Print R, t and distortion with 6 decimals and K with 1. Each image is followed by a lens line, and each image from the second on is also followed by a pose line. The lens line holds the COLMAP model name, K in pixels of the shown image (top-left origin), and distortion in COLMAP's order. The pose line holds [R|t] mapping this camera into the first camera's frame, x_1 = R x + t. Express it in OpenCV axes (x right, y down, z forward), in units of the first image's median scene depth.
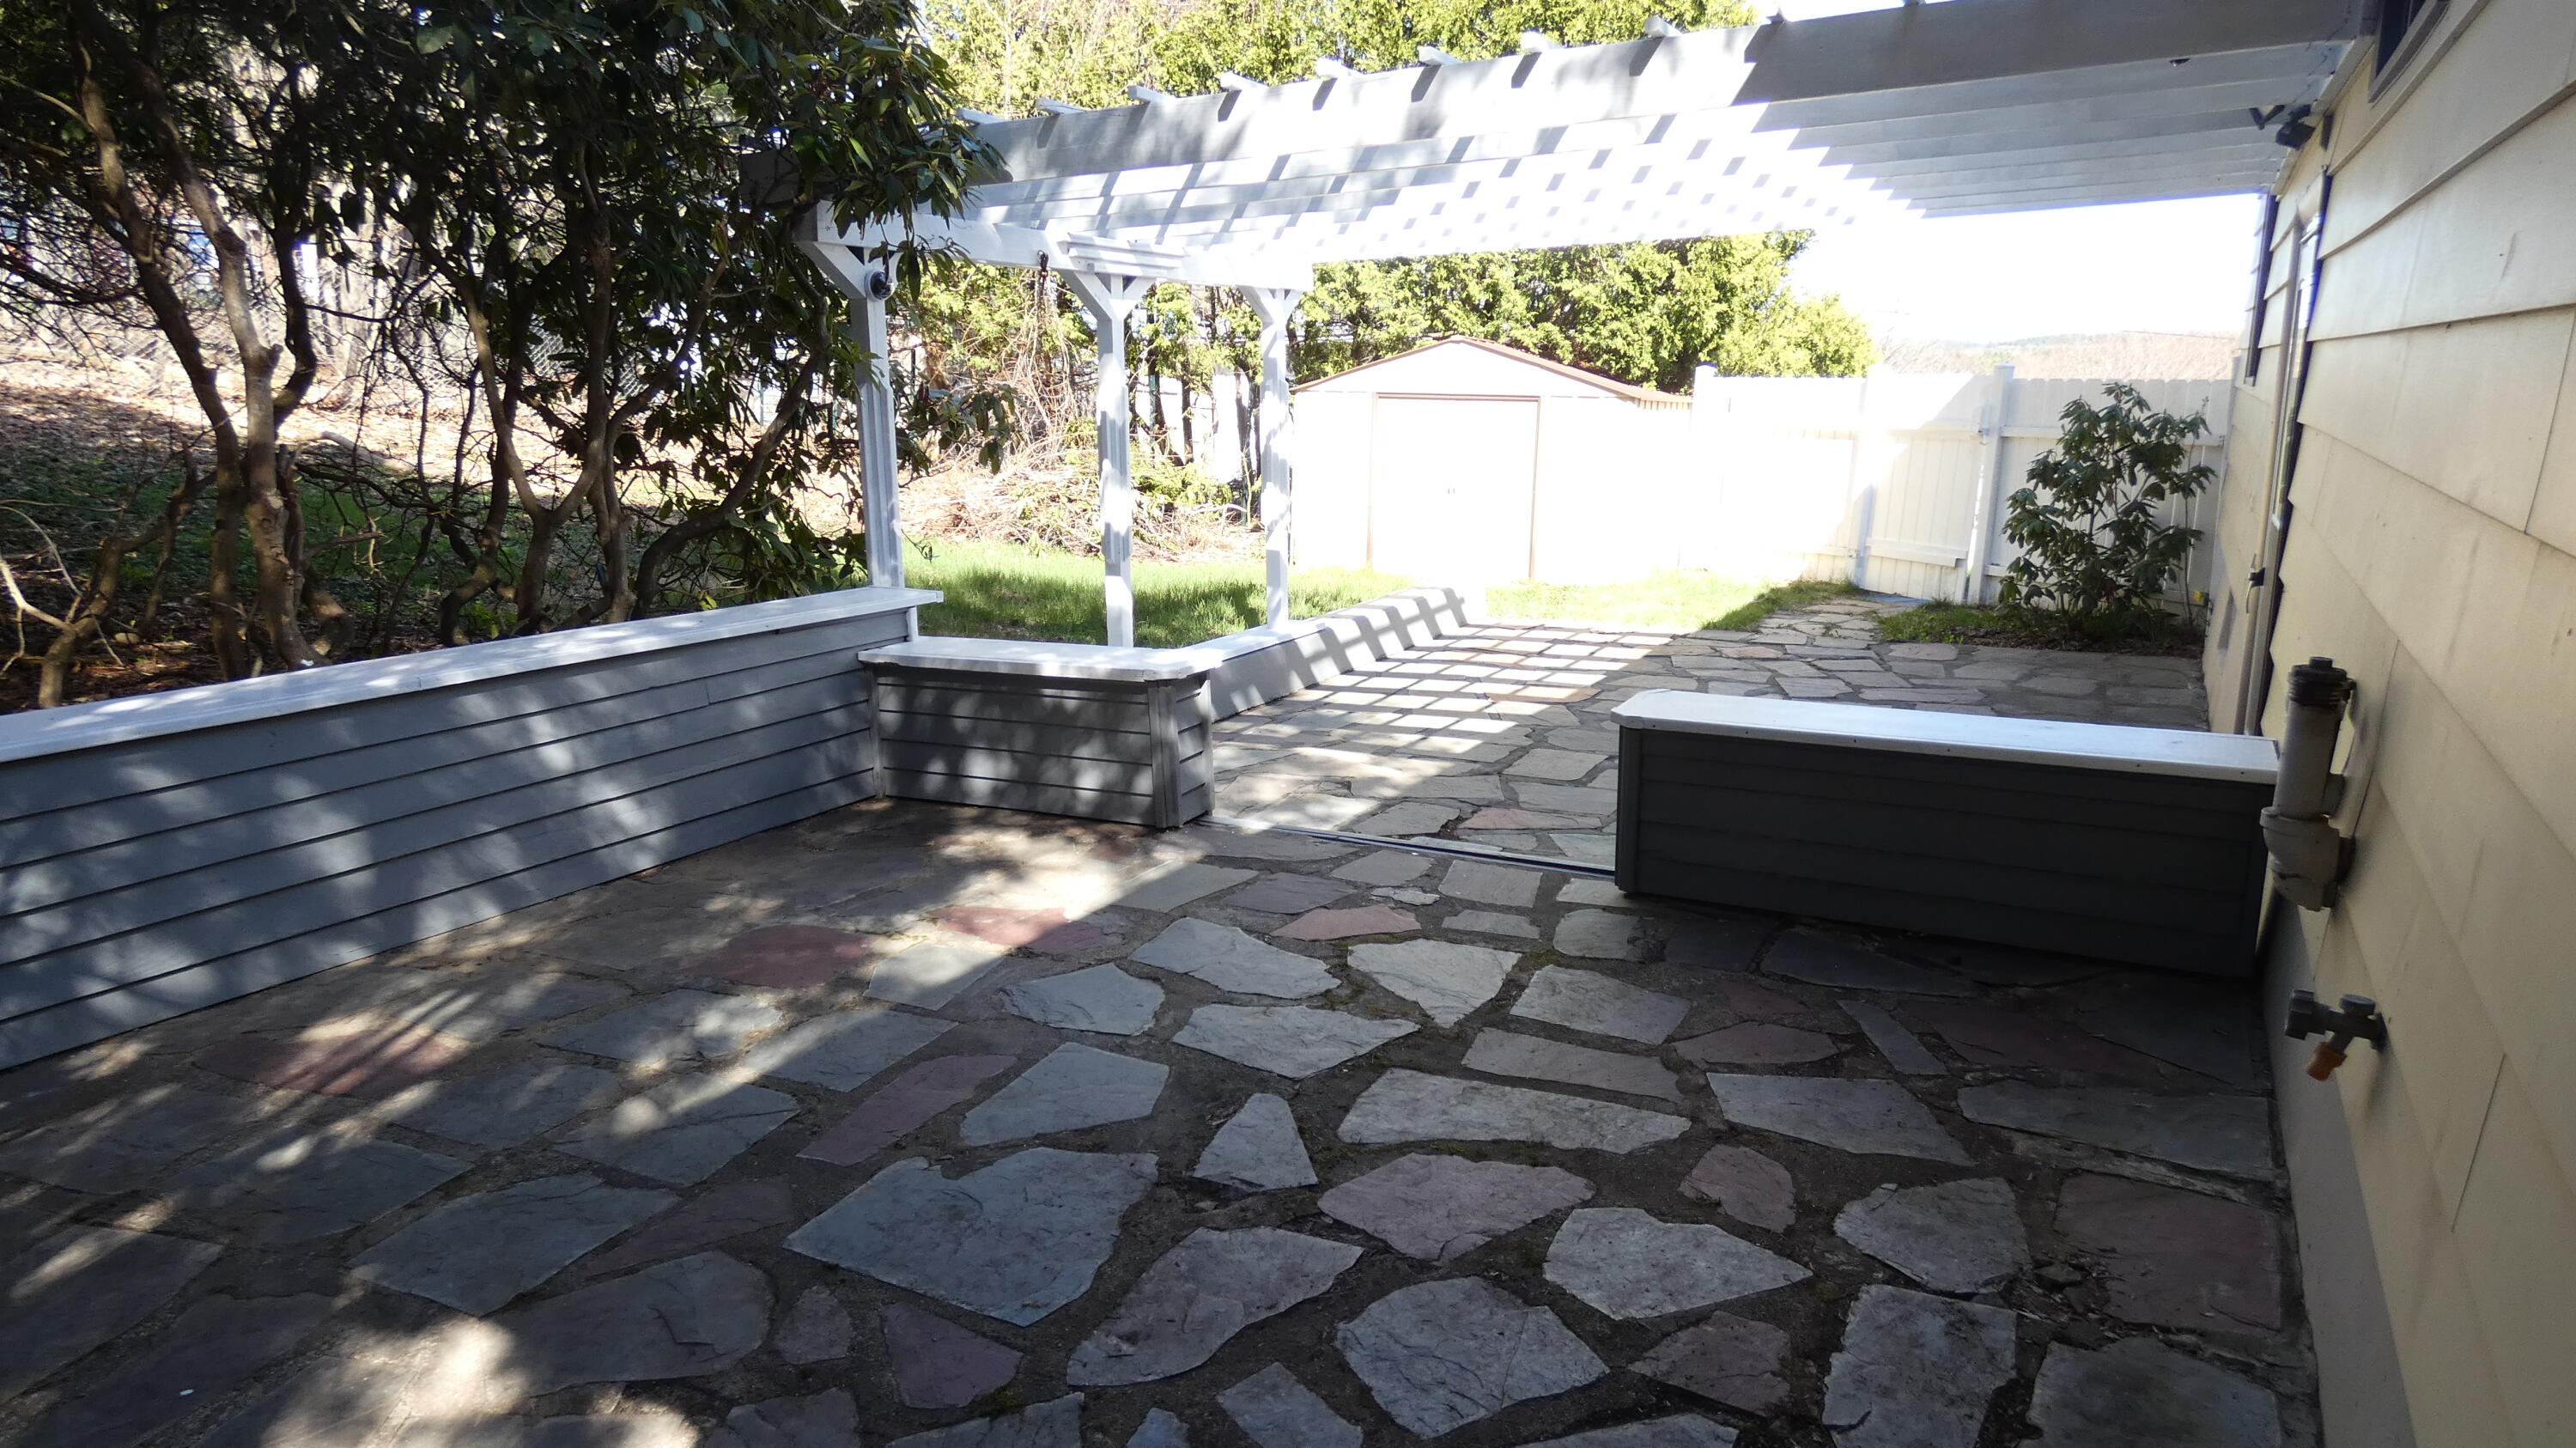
lens RADIAL K [[1508.2, 0, 1293.0], [0, 1508.2, 741.9], [0, 0, 1]] dist [0.001285, 0.000735]
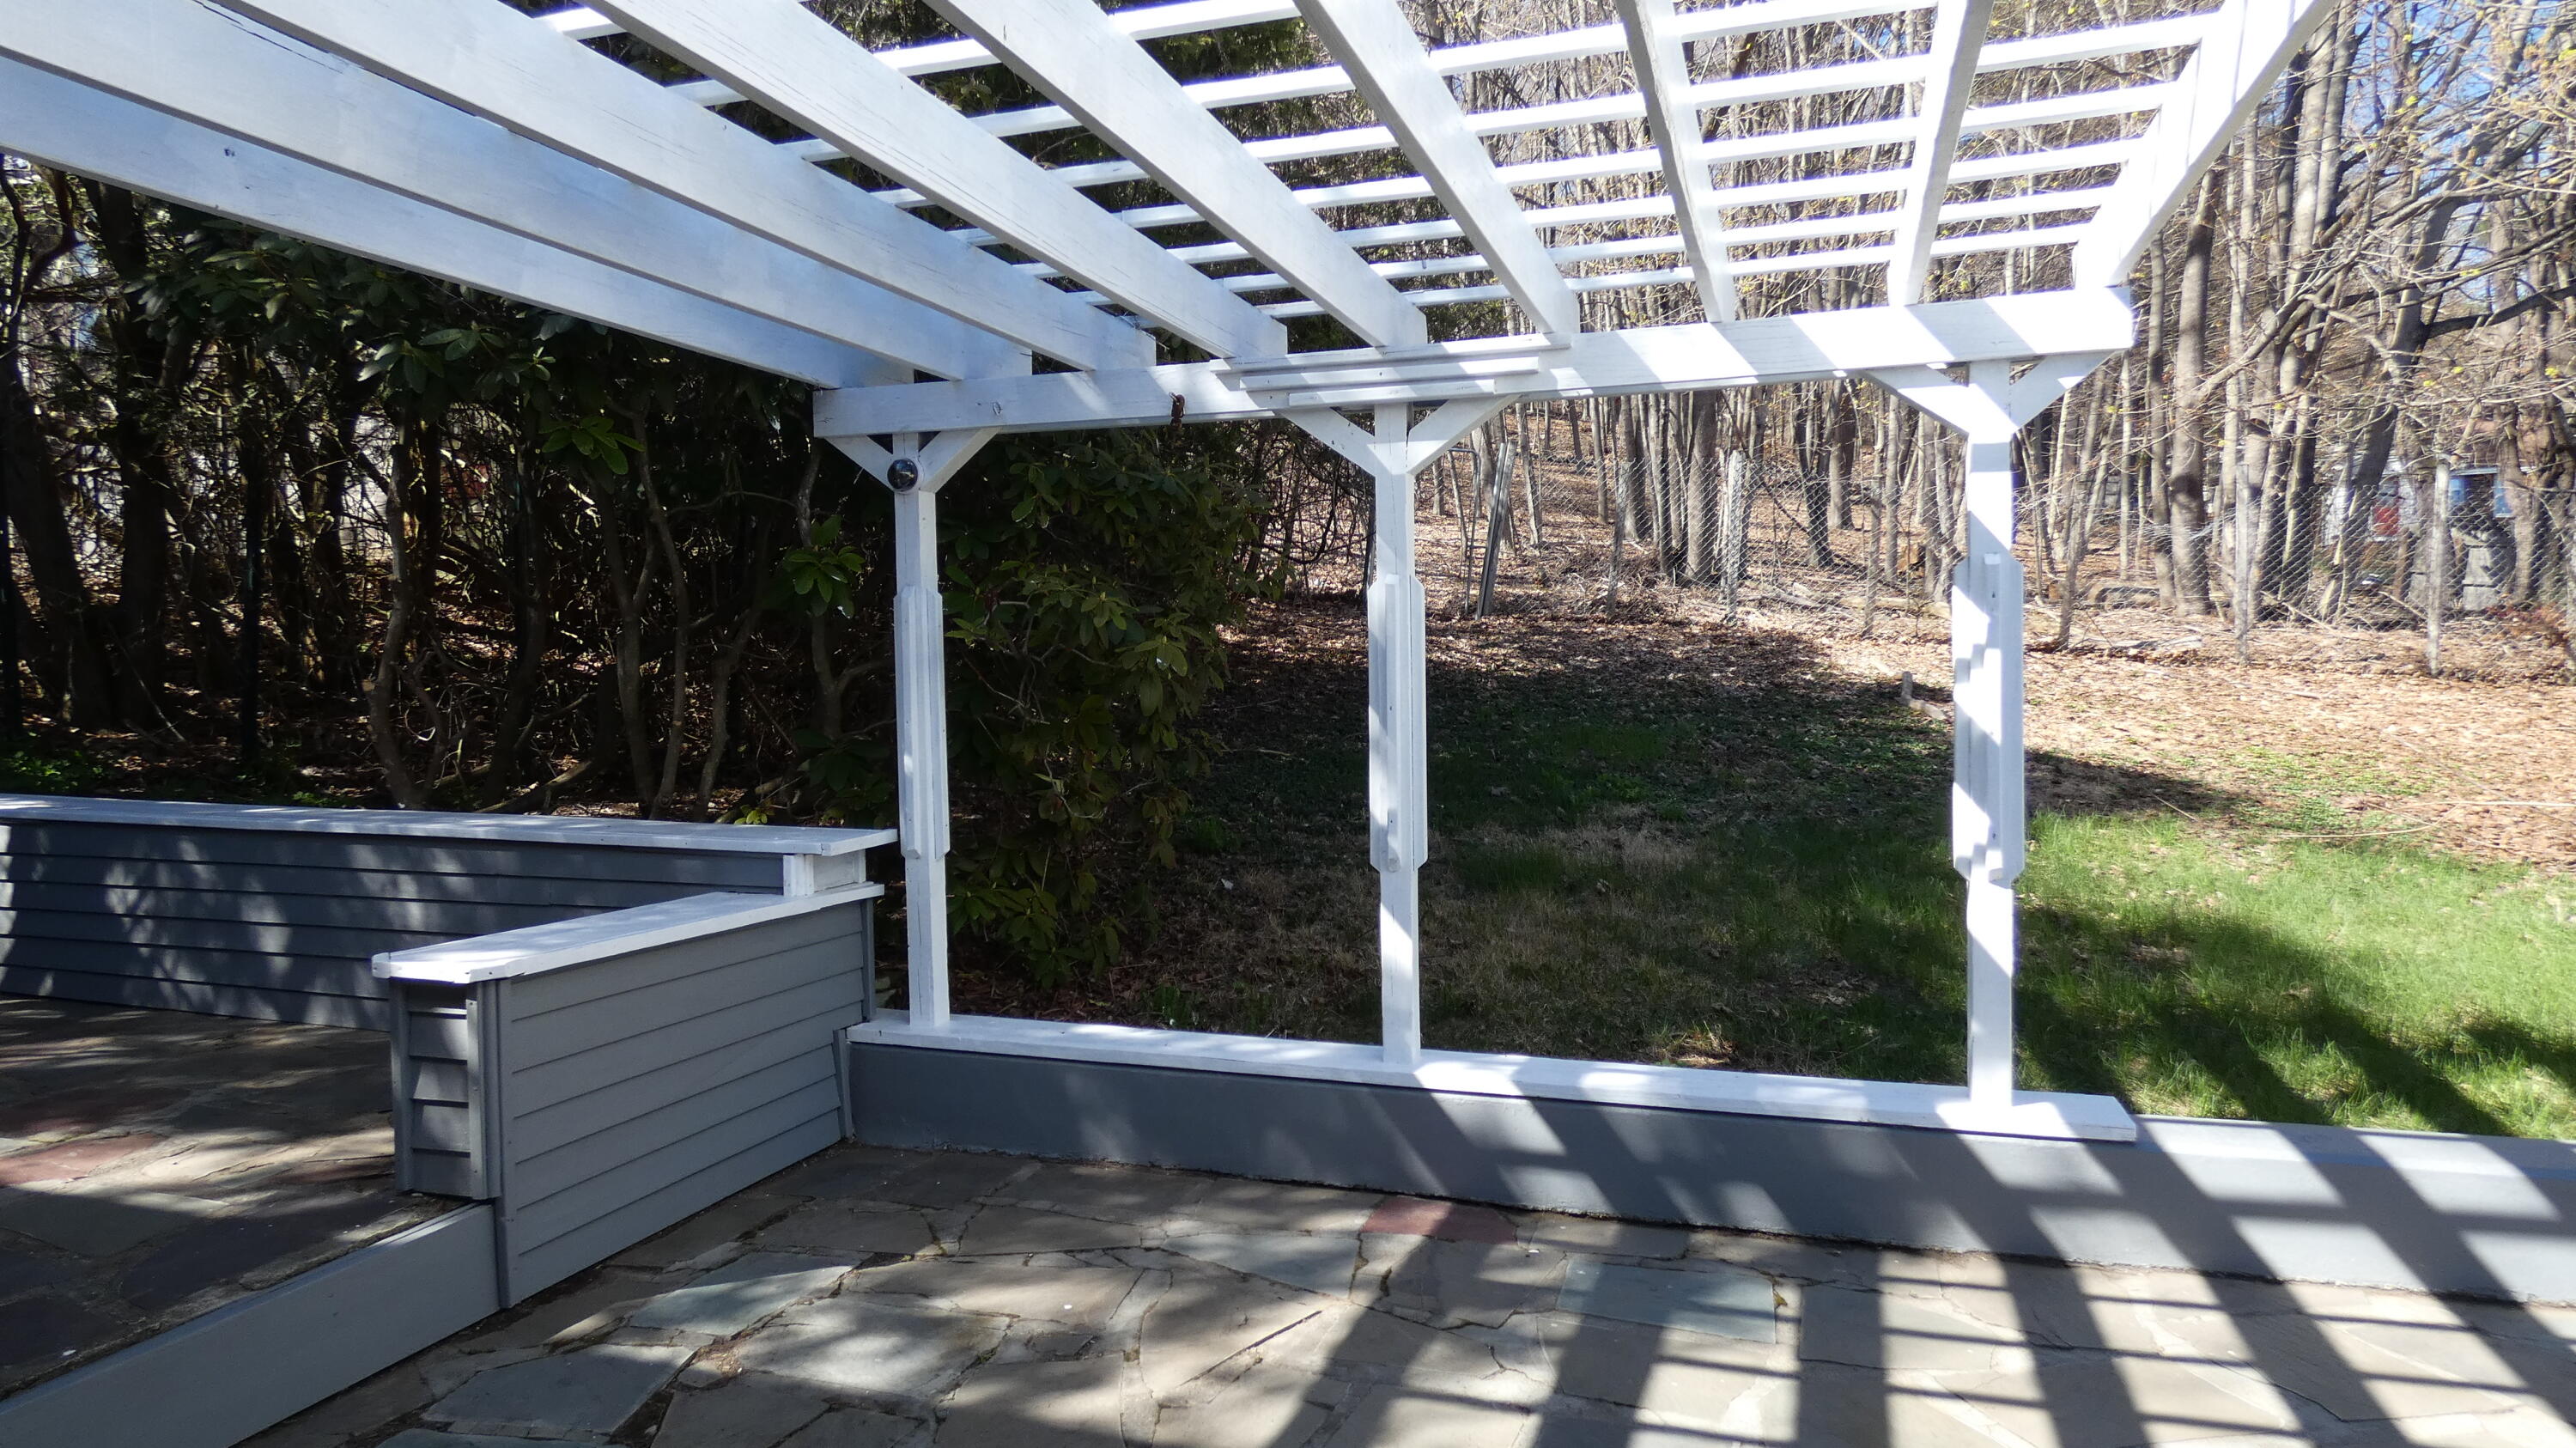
lens RADIAL K [[1508.2, 0, 1293.0], [0, 1508.2, 741.9], [0, 0, 1]] dist [0.001285, 0.000735]
pose [[0.181569, 0.048163, -0.982198, 0.289719], [-0.217984, 0.975923, 0.007558, -0.103904], [0.958914, 0.212731, 0.187696, 0.528773]]
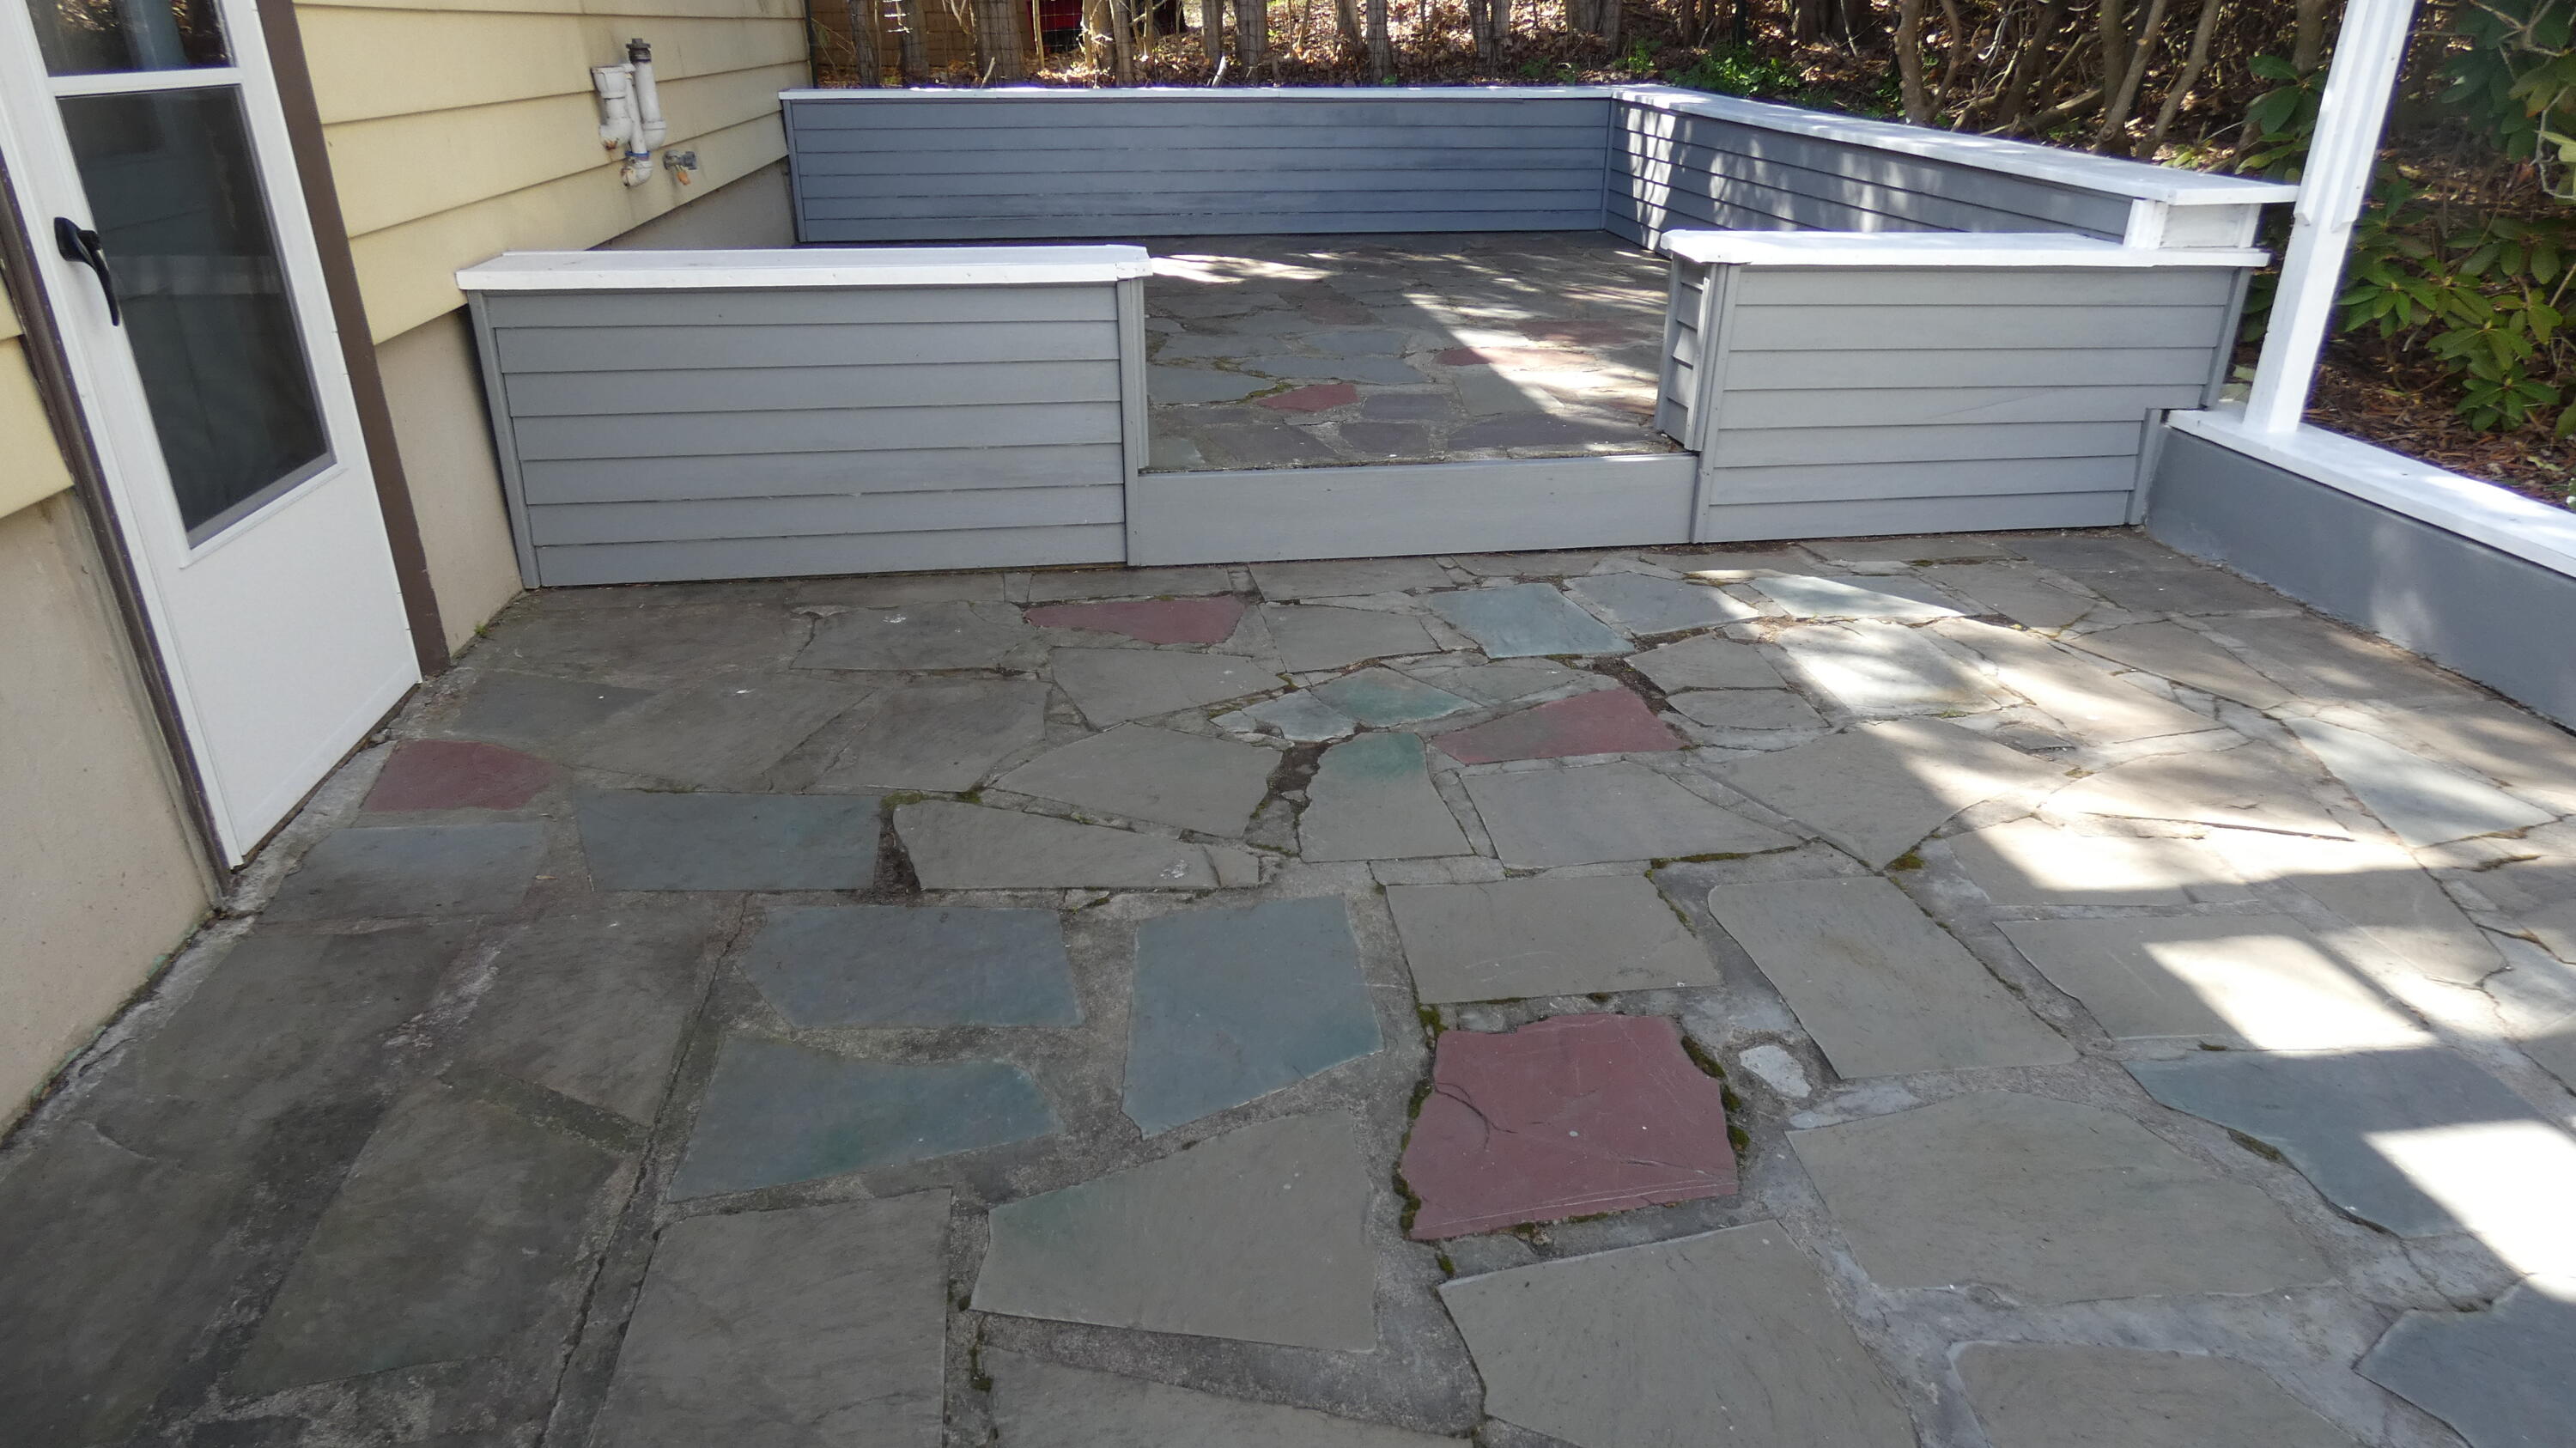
lens RADIAL K [[1564.1, 0, 1290.6], [0, 1564.1, 687.5], [0, 0, 1]] dist [-0.005905, -0.002540]
pose [[-0.800668, 0.239558, -0.549129, 0.265666], [-0.136751, 0.819303, 0.556814, -0.125476], [0.583292, 0.520918, -0.623229, 0.653269]]
